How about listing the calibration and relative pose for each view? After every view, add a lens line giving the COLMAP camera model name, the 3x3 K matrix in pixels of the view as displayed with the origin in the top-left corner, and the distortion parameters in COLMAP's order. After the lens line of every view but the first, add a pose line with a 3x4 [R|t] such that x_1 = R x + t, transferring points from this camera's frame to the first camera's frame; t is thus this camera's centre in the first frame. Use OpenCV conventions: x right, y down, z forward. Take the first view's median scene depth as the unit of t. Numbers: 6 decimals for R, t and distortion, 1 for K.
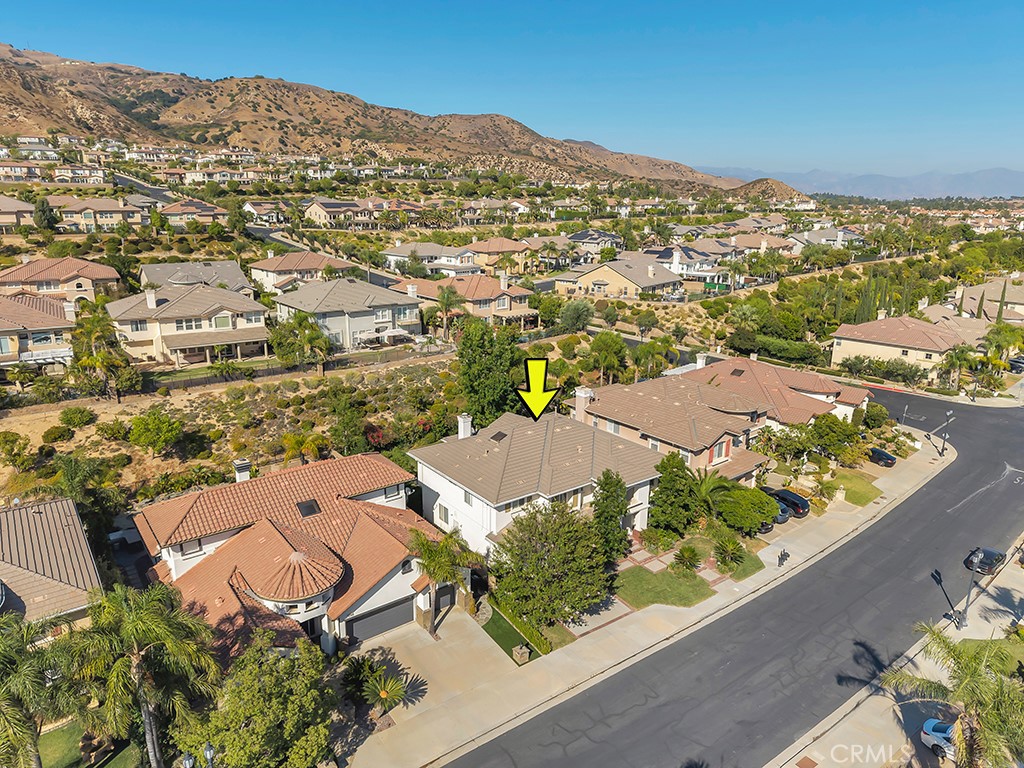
lens RADIAL K [[672.6, 0, 507.8], [0, 672.6, 387.6], [0, 0, 1]] dist [0.033057, -0.032639]
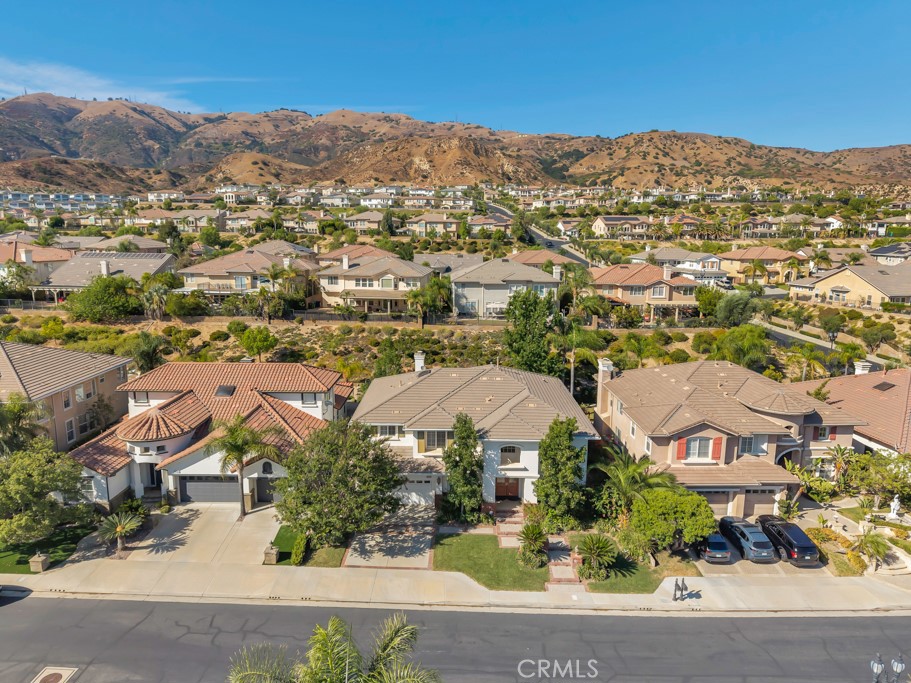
lens RADIAL K [[598.4, 0, 451.7], [0, 598.4, 344.7], [0, 0, 1]] dist [0.033057, -0.032639]
pose [[0.794763, 0.112819, -0.596342, 0.142668], [-0.167010, 0.985291, -0.036178, 0.014670], [0.583489, 0.128348, 0.801915, 0.077921]]
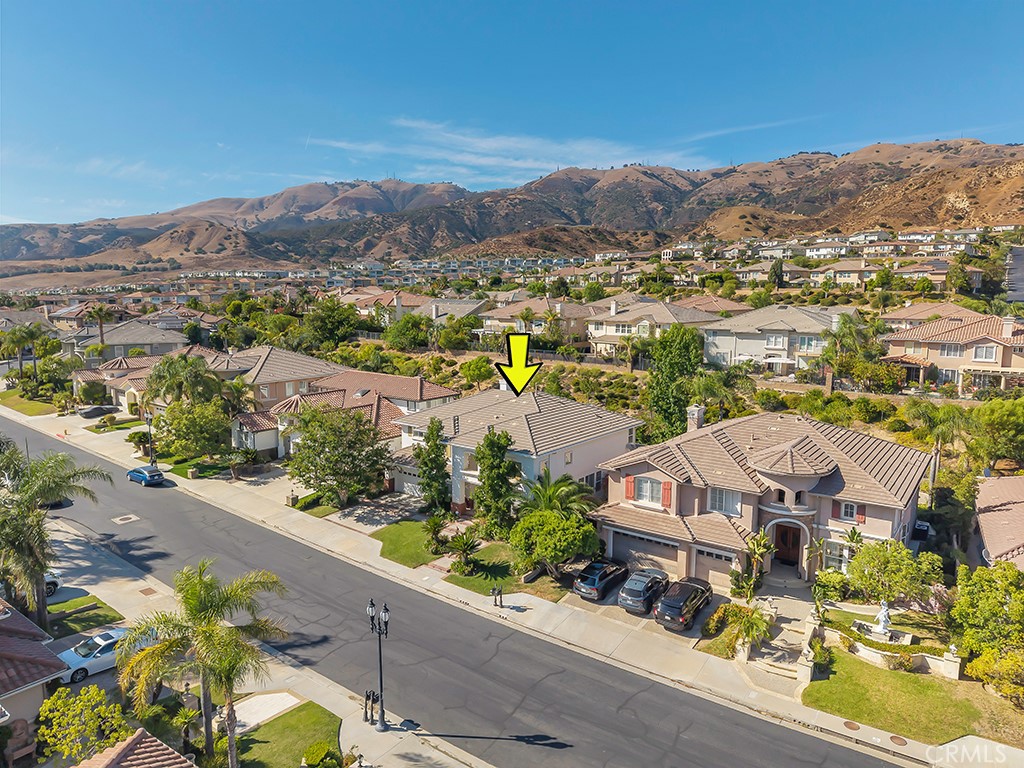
lens RADIAL K [[672.6, 0, 507.8], [0, 672.6, 387.6], [0, 0, 1]] dist [0.033057, -0.032639]
pose [[0.256257, 0.132476, -0.957488, 0.272963], [-0.264042, 0.962484, 0.062500, -0.003865], [0.929846, 0.236801, 0.281622, 0.189353]]
